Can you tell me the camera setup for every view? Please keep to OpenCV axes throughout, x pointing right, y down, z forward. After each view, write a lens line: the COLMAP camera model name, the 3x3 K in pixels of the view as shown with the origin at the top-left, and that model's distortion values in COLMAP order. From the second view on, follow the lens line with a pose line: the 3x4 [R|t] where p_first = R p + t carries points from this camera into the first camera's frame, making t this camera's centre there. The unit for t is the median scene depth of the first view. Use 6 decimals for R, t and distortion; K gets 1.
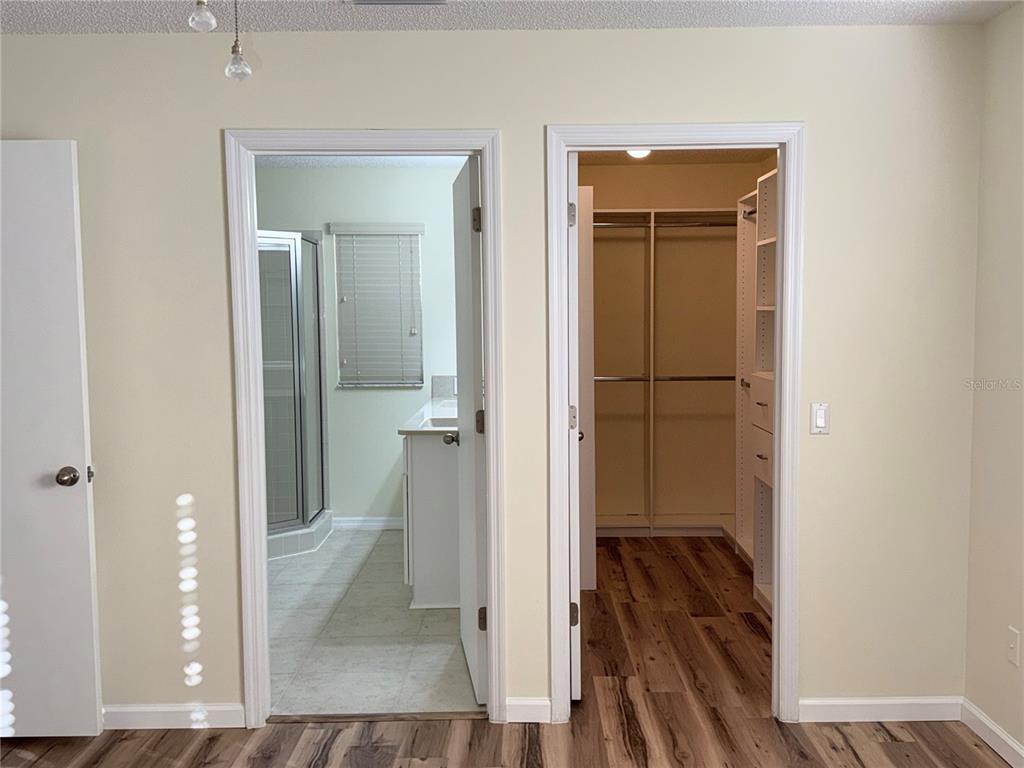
lens RADIAL K [[1033.3, 0, 517.5], [0, 1033.3, 381.4], [0, 0, 1]] dist [0.140789, 0.000000]
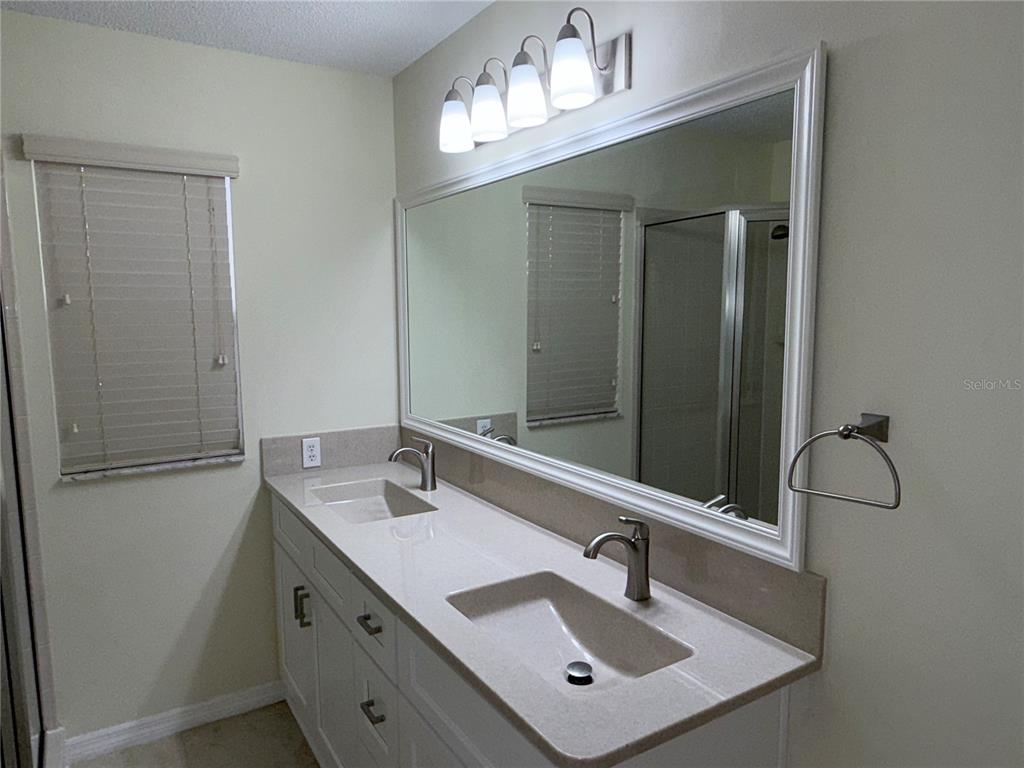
lens RADIAL K [[684.5, 0, 505.9], [0, 684.5, 389.3], [0, 0, 1]] dist [0.004051, -0.001075]
pose [[0.850300, -0.061922, 0.522643, -0.161401], [0.041463, 0.997849, 0.050767, -0.045376], [-0.524663, -0.021497, 0.851039, 0.619301]]
